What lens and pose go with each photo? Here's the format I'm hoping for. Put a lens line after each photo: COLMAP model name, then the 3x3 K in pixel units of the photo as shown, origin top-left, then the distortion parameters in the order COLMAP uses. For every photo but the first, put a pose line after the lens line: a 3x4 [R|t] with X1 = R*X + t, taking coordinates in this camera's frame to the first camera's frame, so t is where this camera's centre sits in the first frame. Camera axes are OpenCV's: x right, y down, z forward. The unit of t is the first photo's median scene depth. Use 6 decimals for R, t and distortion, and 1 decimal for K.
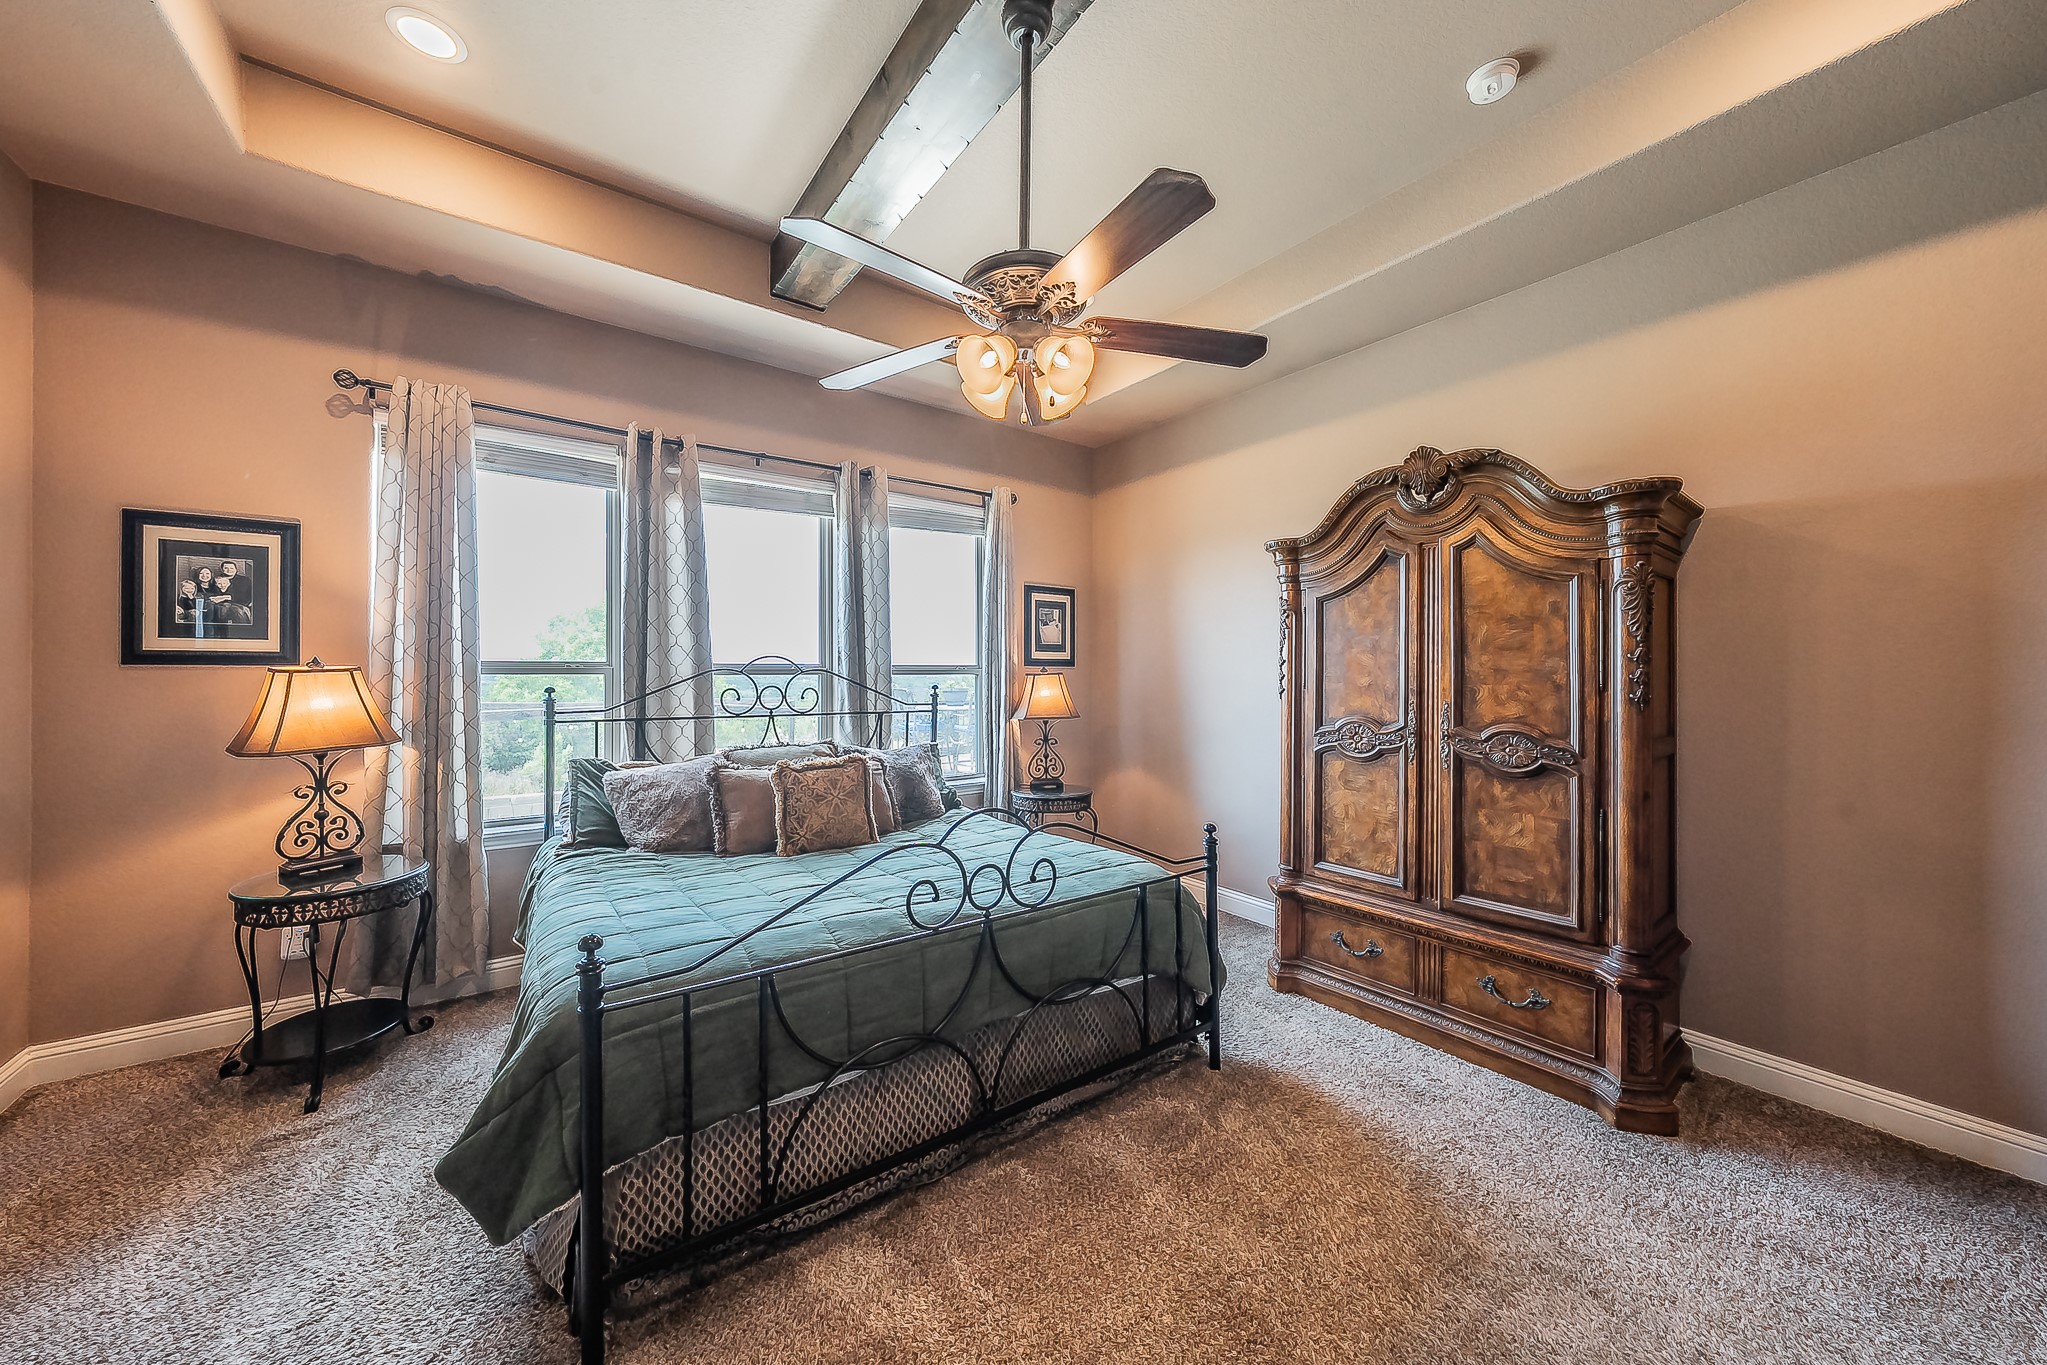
lens RADIAL K [[703.1, 0, 1022.5], [0, 703.1, 674.1], [0, 0, 1]] dist [-0.001122, -0.000036]
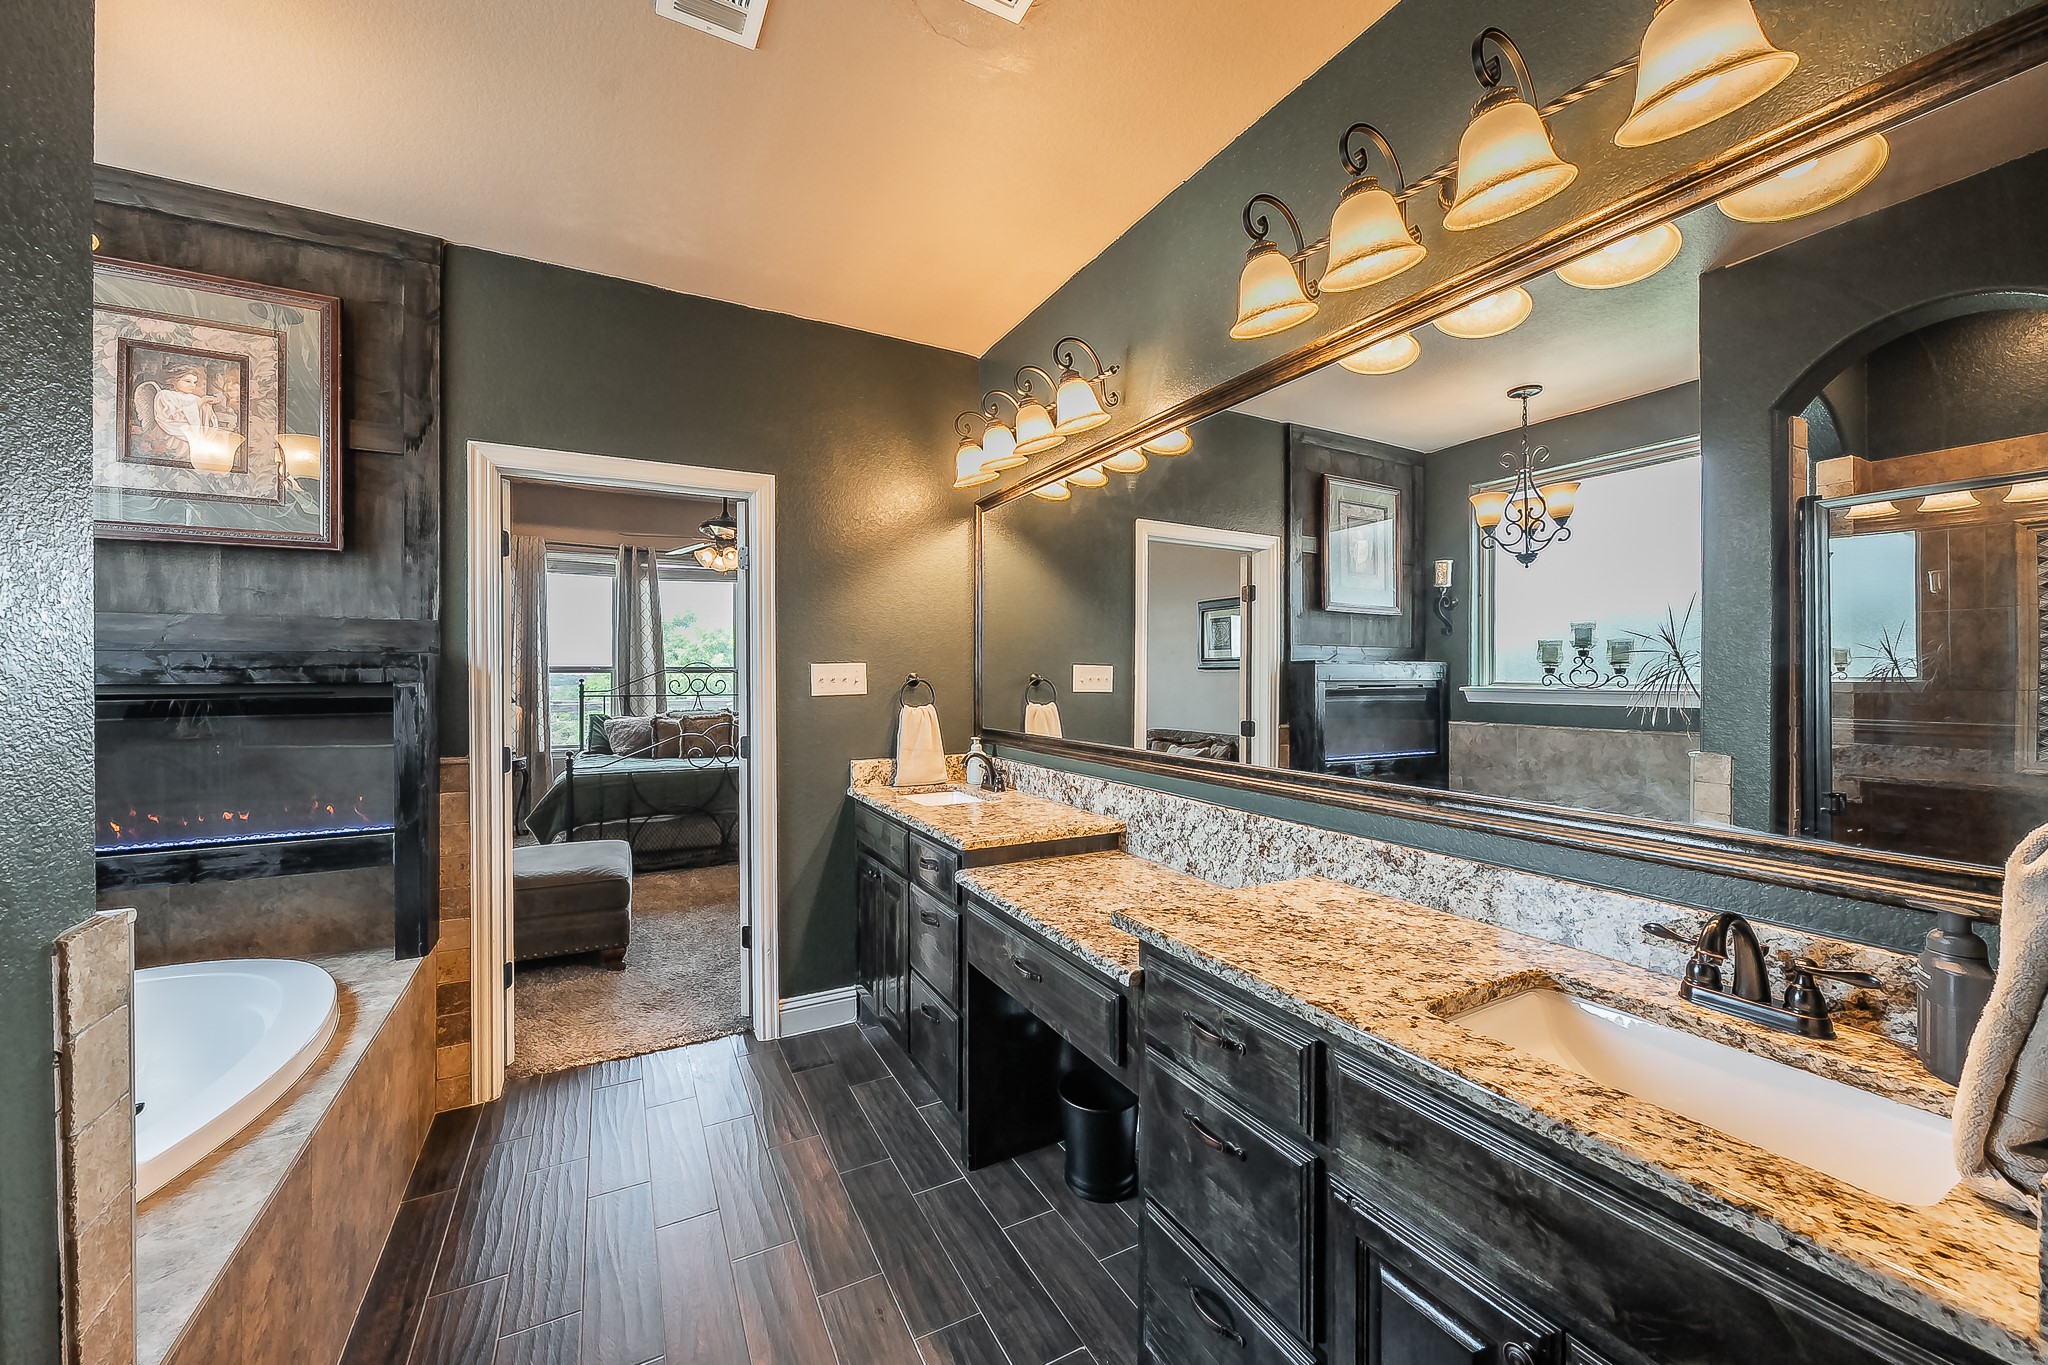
lens RADIAL K [[766.1, 0, 1025.6], [0, 766.1, 676.1], [0, 0, 1]] dist [0.001545, -0.000073]
pose [[0.991125, -0.000291, -0.132934, 0.964989], [0.000894, 0.999990, 0.004474, 0.002187], [0.132932, -0.004553, 0.991115, -1.105662]]
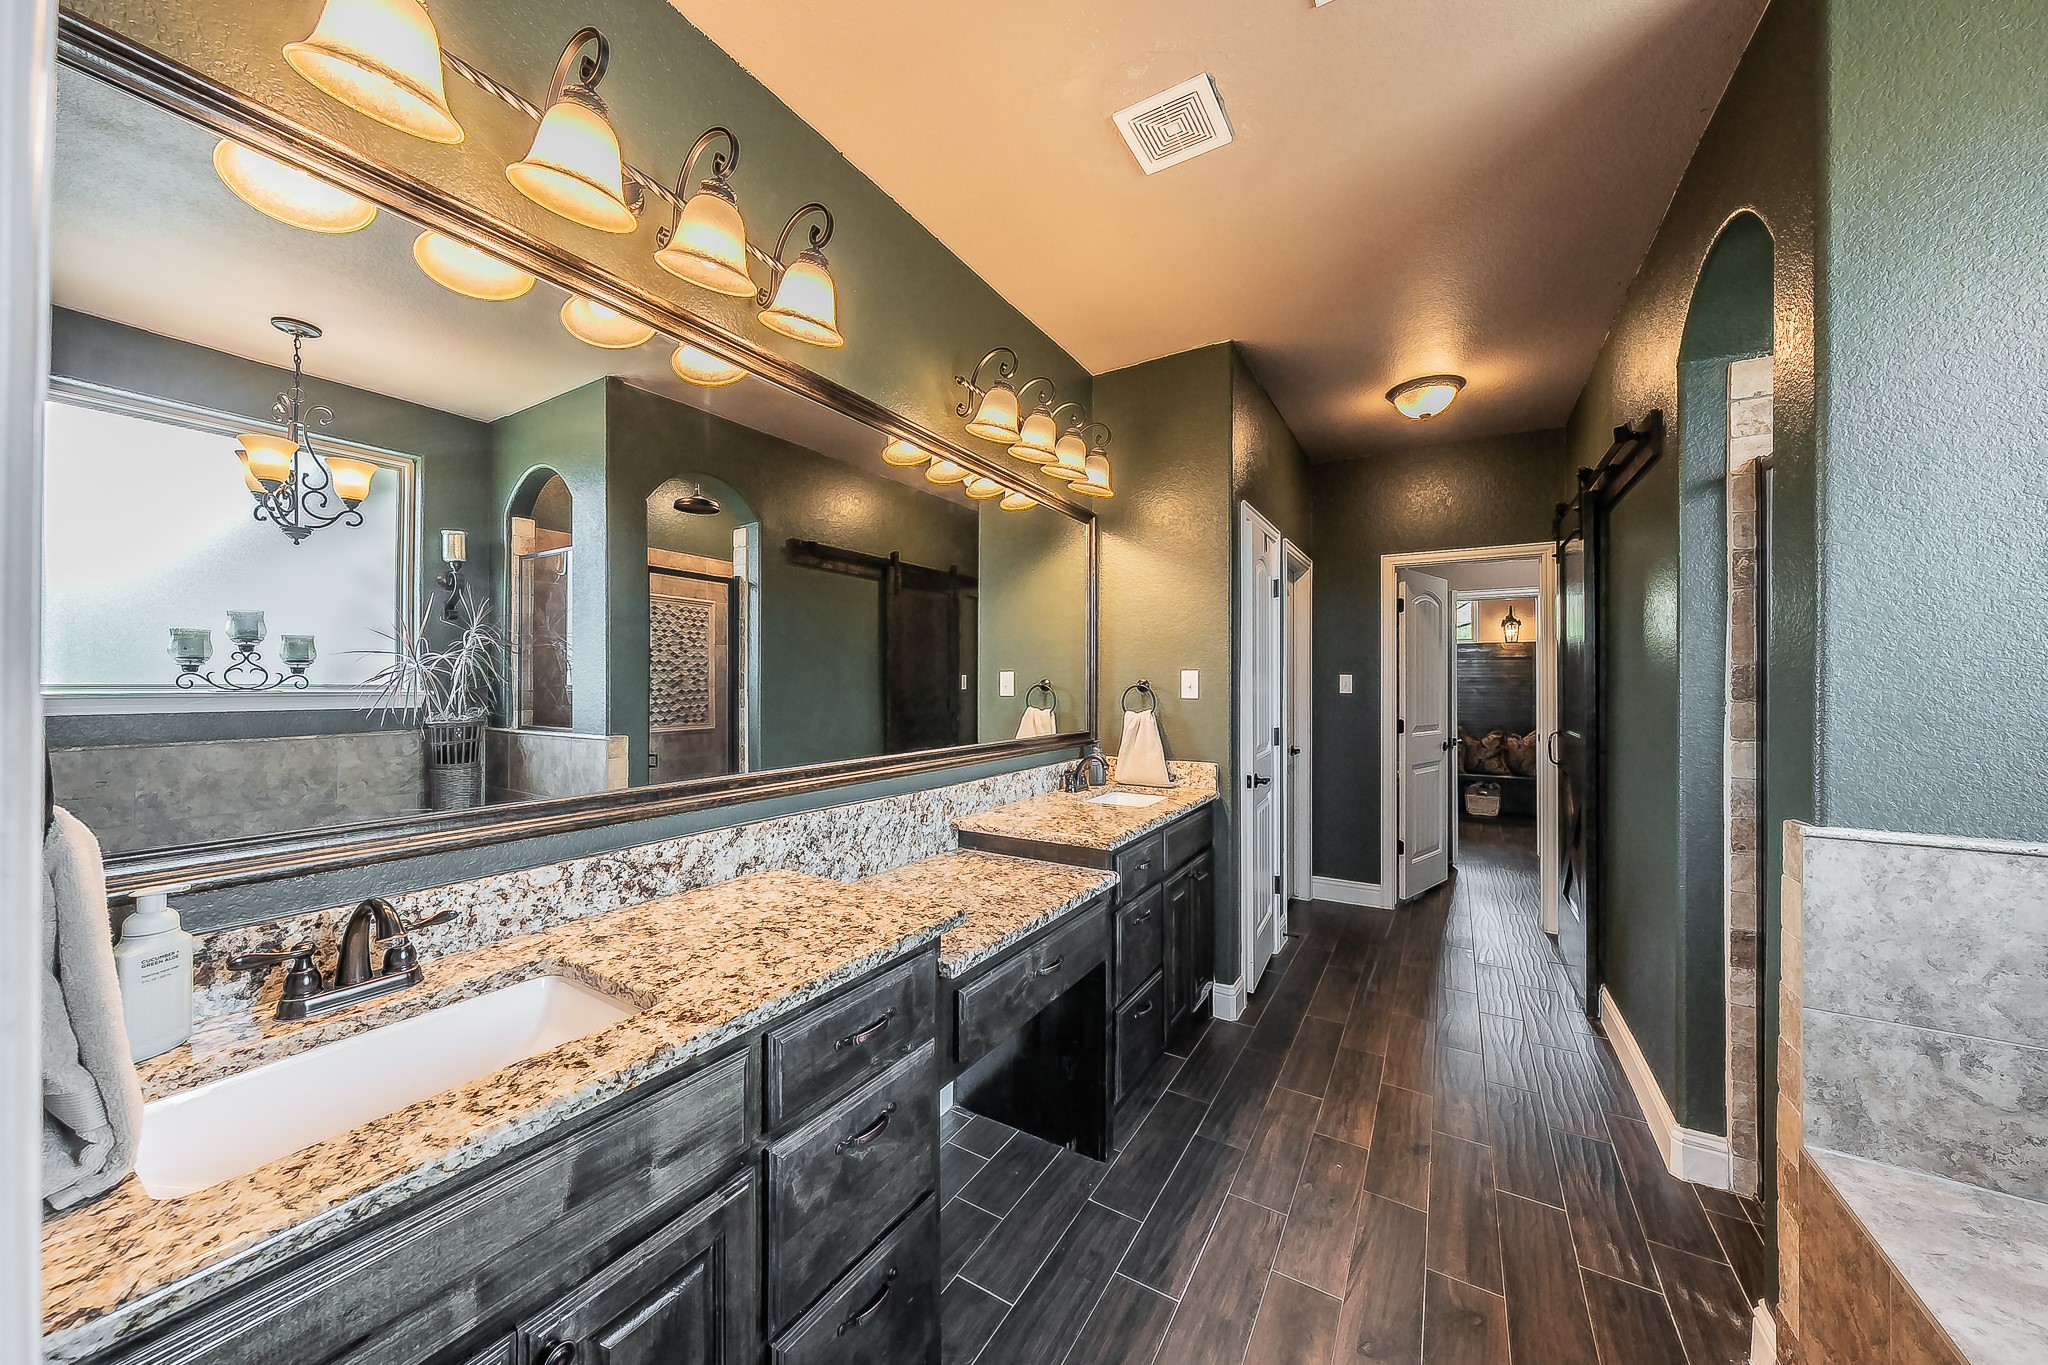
lens RADIAL K [[722.7, 0, 1017.9], [0, 722.7, 682.0], [0, 0, 1]] dist [-0.001358, 0.000212]
pose [[-0.391697, -0.001828, 0.920092, 0.358132], [-0.008834, 0.999959, -0.001774, 0.010424], [-0.920052, -0.008823, -0.391697, -0.247957]]
